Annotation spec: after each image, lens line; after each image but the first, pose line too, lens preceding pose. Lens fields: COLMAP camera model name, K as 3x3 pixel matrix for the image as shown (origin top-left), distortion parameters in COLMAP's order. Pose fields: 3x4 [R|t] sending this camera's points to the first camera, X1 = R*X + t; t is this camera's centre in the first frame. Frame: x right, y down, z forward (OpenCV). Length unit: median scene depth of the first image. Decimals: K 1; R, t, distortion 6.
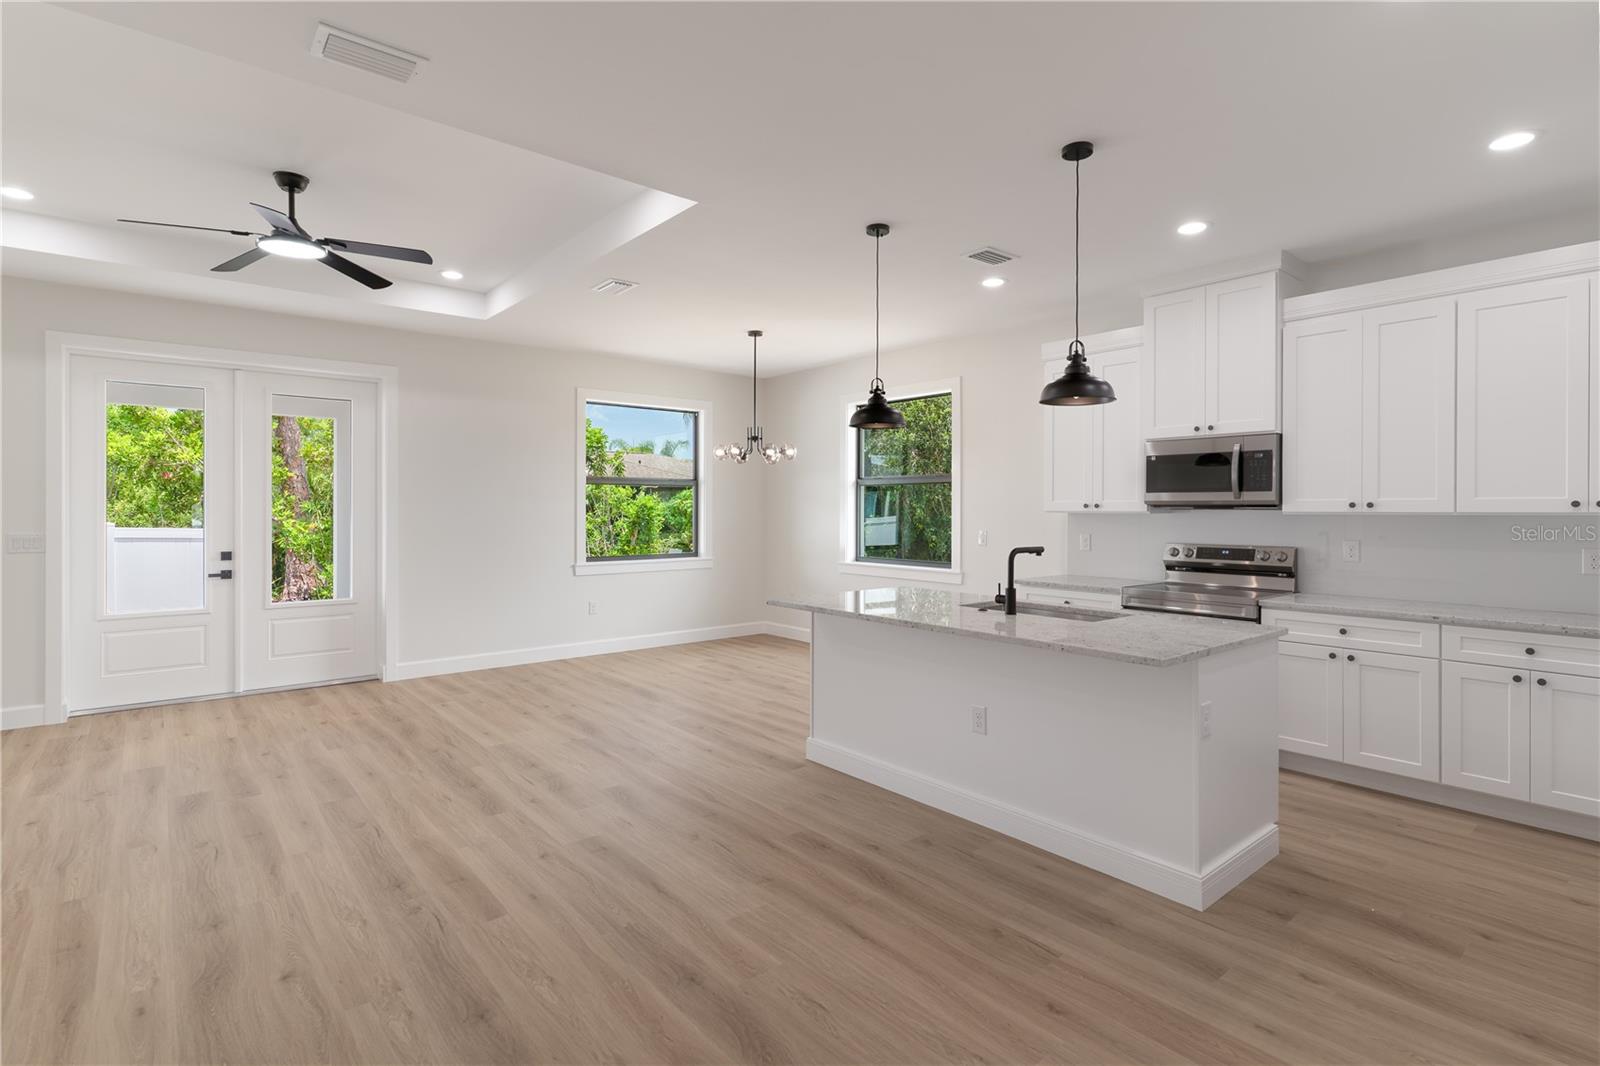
lens RADIAL K [[773.3, 0, 800.7], [0, 773.3, 511.1], [0, 0, 1]] dist [0.001307, 0.000214]
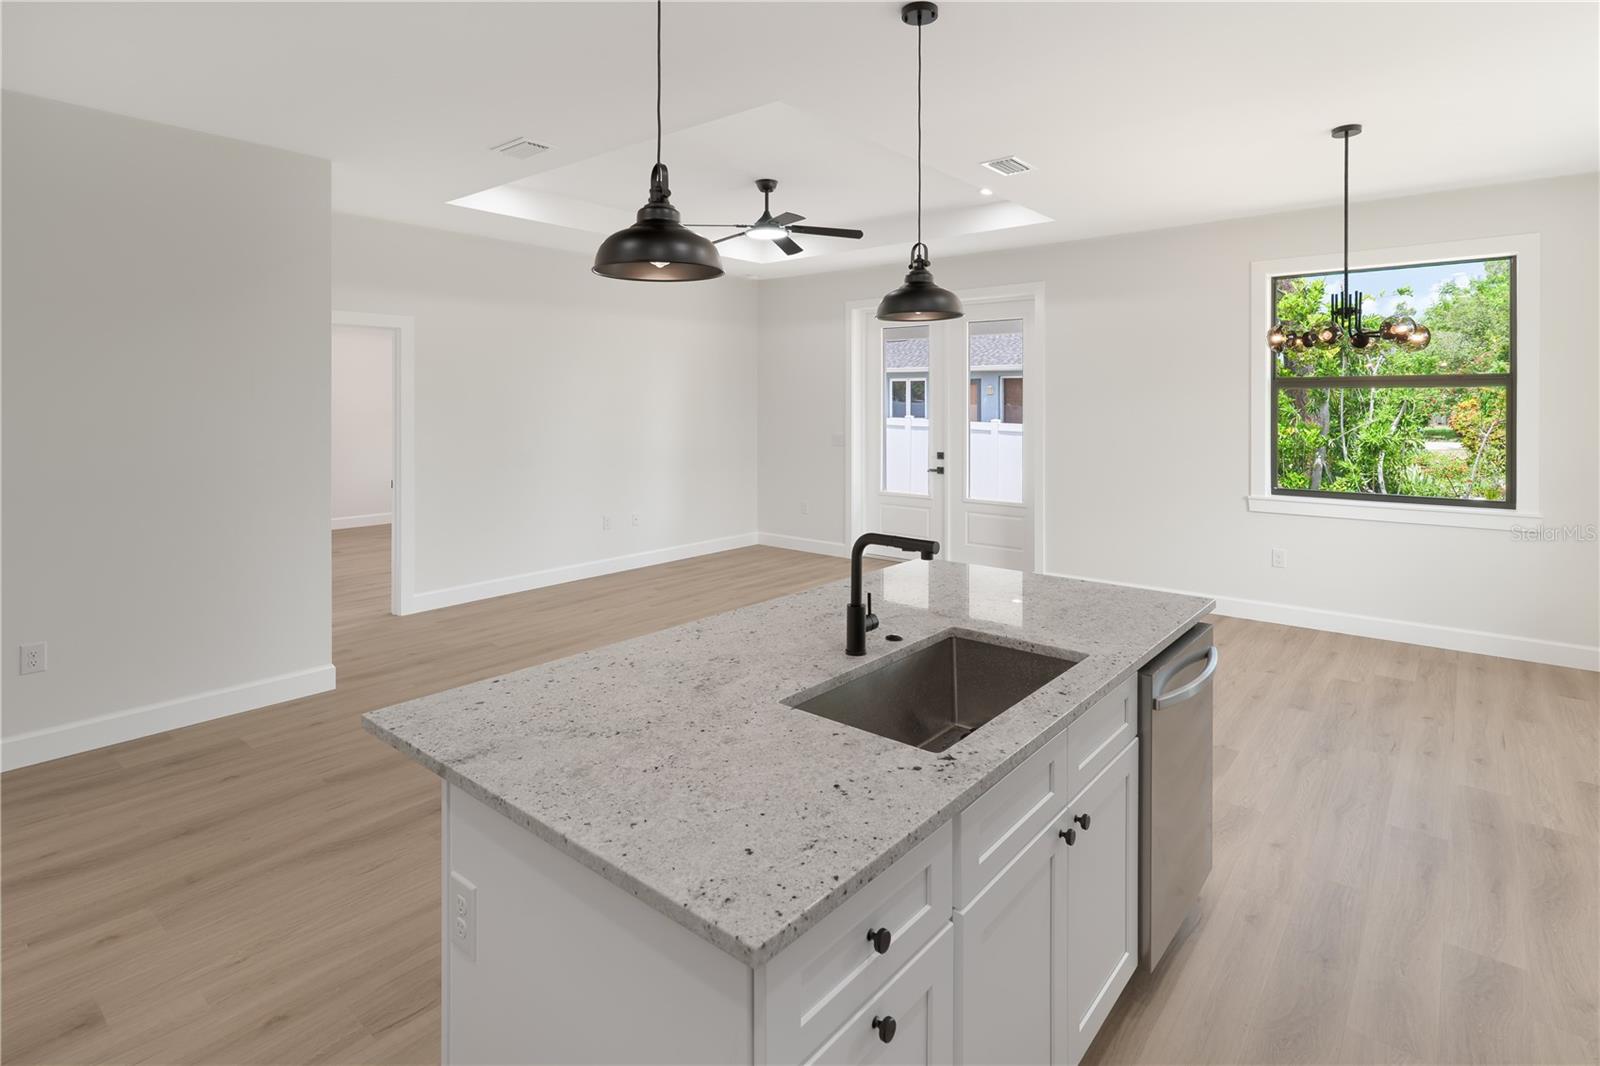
lens RADIAL K [[807.0, 0, 802.9], [0, 807.0, 404.9], [0, 0, 1]] dist [0.003660, 0.000753]
pose [[0.185235, 0.001301, -0.982693, 0.692199], [-0.002689, 0.999996, 0.000817, -0.034313], [0.982691, 0.002491, 0.185238, 0.725210]]
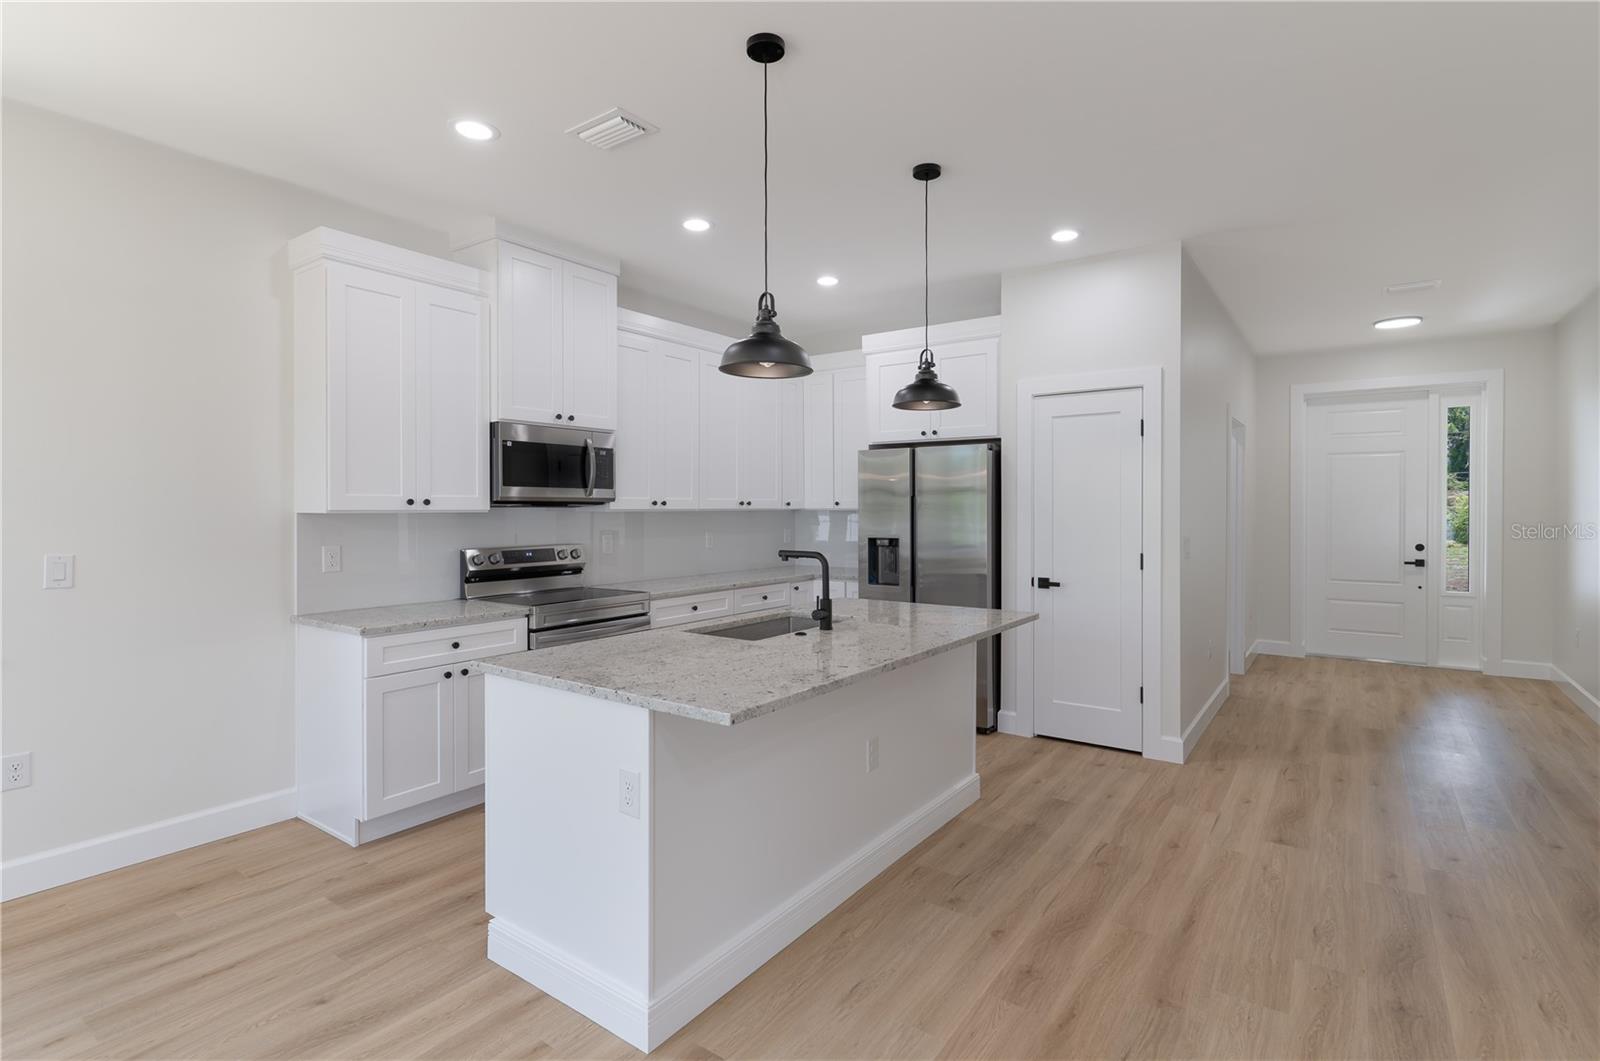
lens RADIAL K [[773.3, 0, 800.7], [0, 773.3, 508.6], [0, 0, 1]] dist [0.001307, 0.000214]
pose [[-0.251107, -0.002878, 0.967955, -0.467765], [0.003598, 0.999986, 0.003907, -0.003521], [-0.967953, 0.004464, -0.251093, 1.049683]]
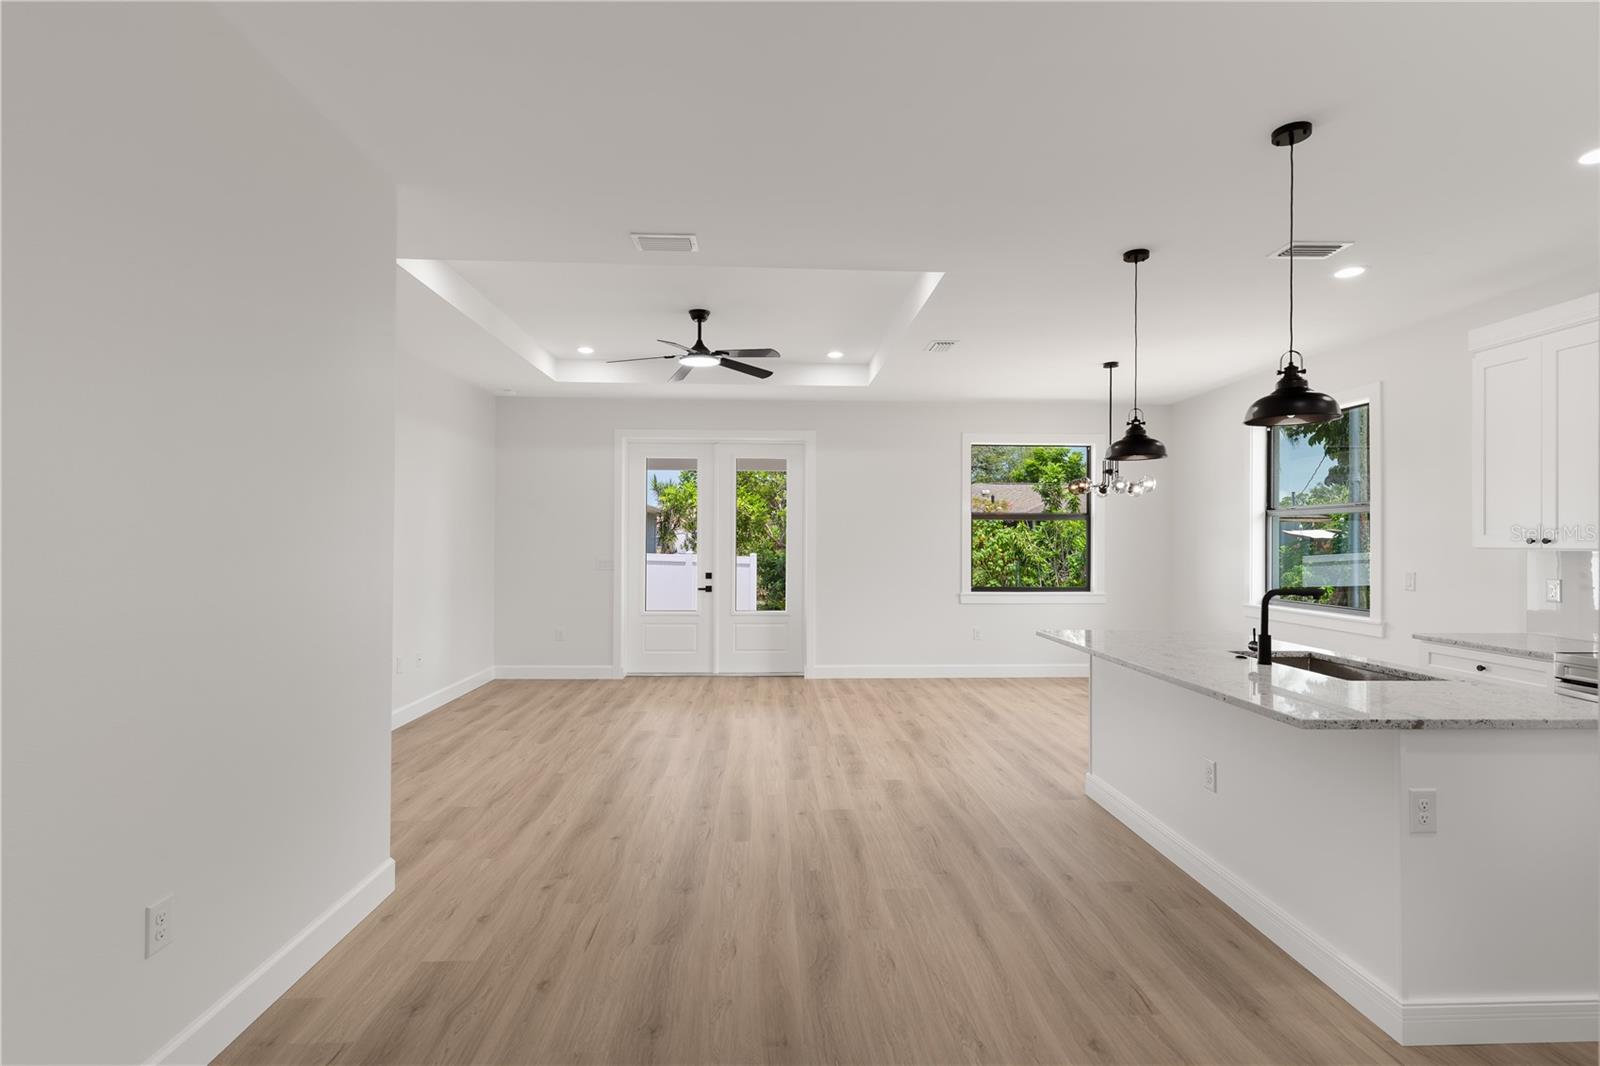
lens RADIAL K [[761.9, 0, 800.7], [0, 761.9, 537.3], [0, 0, 1]] dist [0.000996, 0.000248]
pose [[0.795984, -0.001628, -0.605315, 0.318025], [-0.004392, 0.999955, -0.008465, -0.001157], [0.605301, 0.009397, 0.795941, -0.009622]]
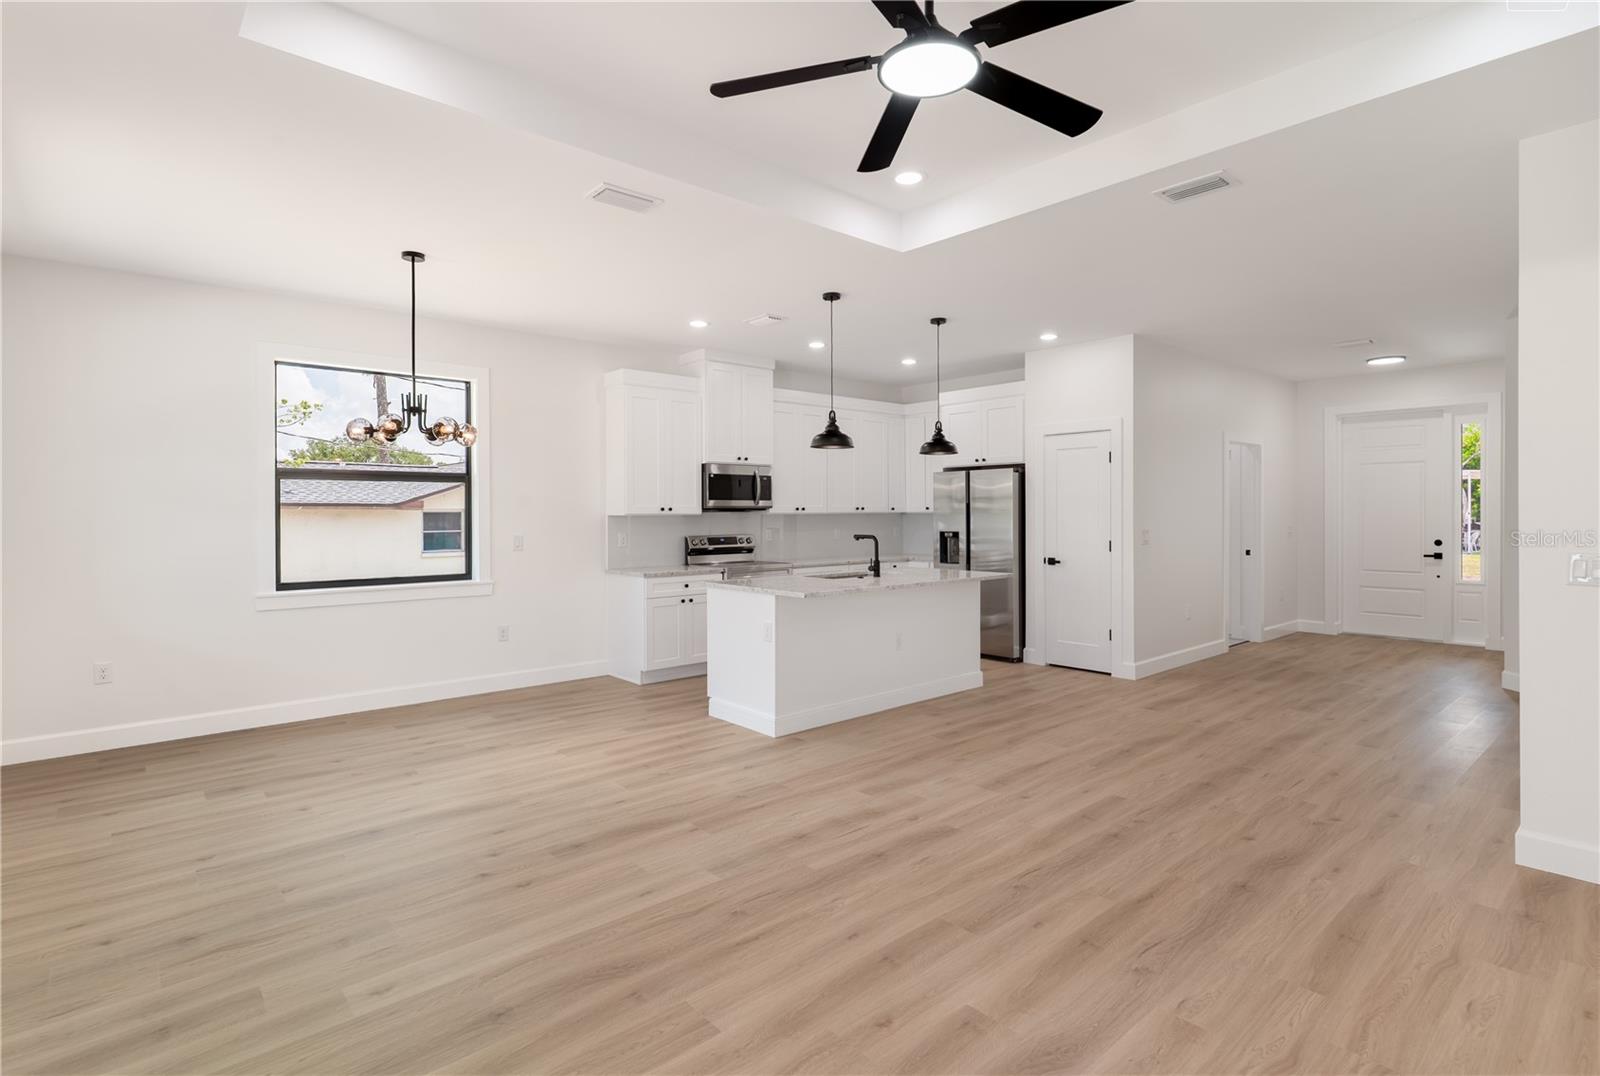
lens RADIAL K [[788.9, 0, 794.8], [0, 788.9, 509.6], [0, 0, 1]] dist [0.002349, 0.000542]
pose [[-0.019765, 0.001901, 0.999803, -1.145259], [0.008424, 0.999963, -0.001734, -0.003339], [-0.999769, 0.008388, -0.019780, 1.014201]]
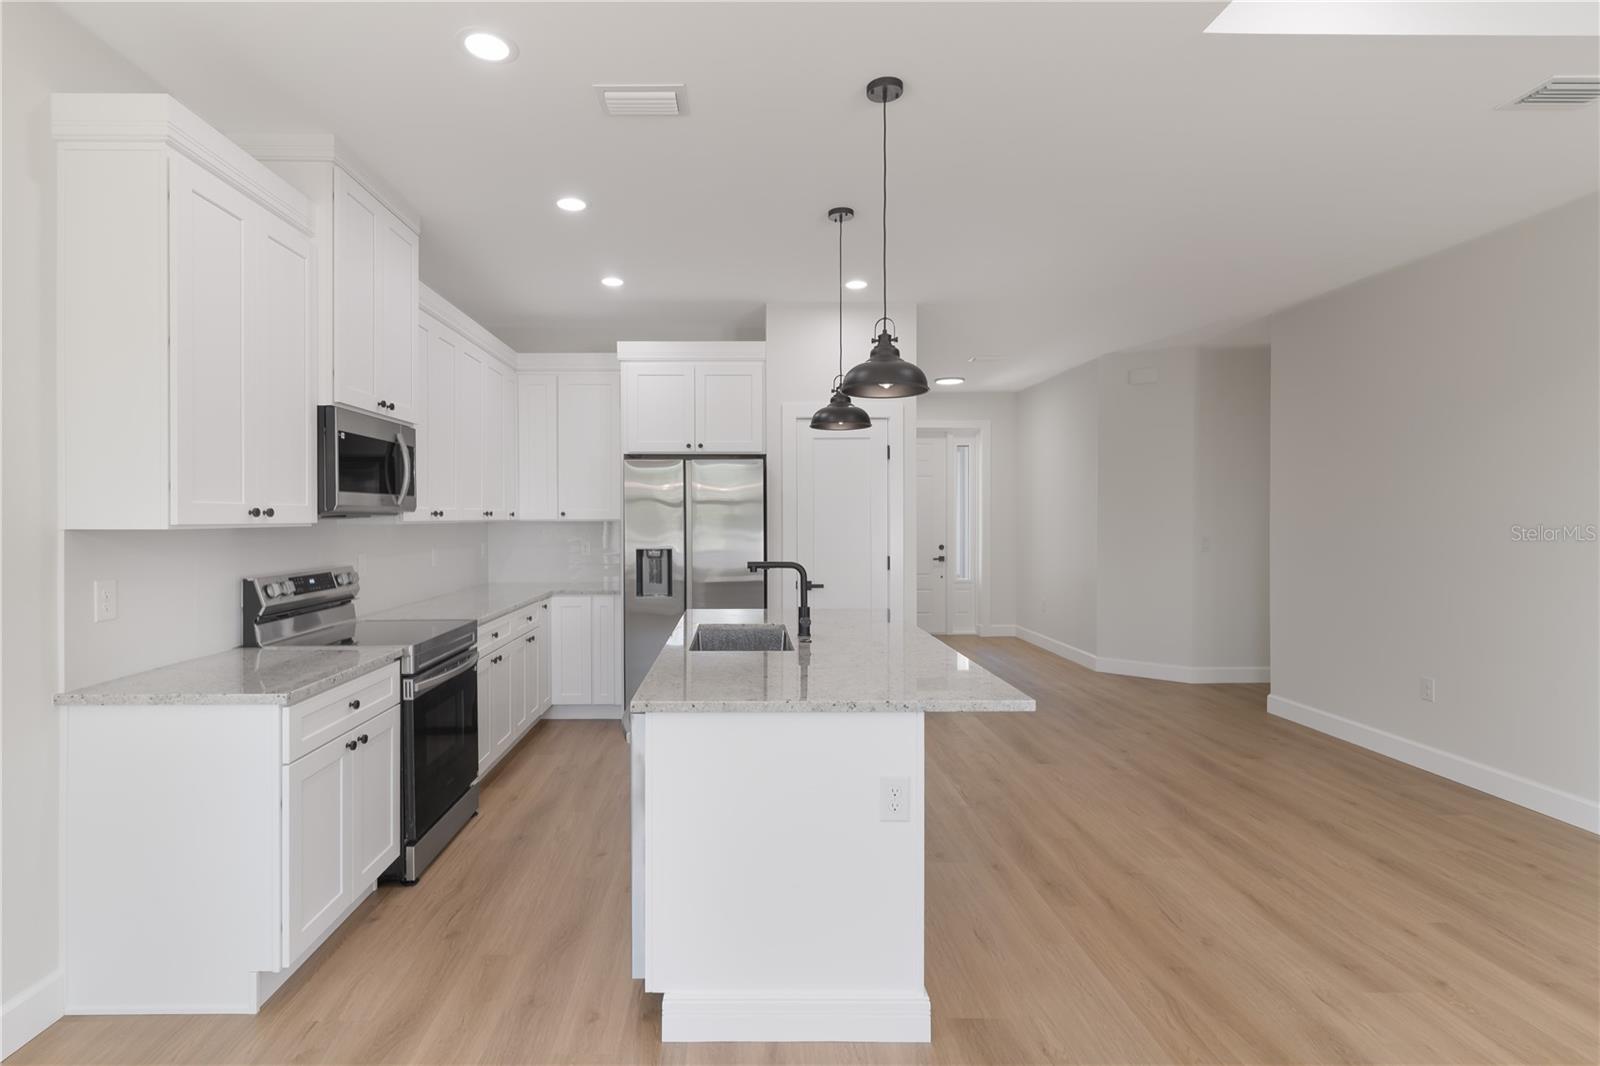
lens RADIAL K [[795.5, 0, 740.4], [0, 795.5, 519.9], [0, 0, 1]] dist [0.000113, 0.000084]
pose [[-0.770432, -0.002626, 0.637516, -0.220170], [0.002488, 0.999972, 0.007125, -0.006337], [-0.637517, 0.007076, -0.770404, 1.484835]]
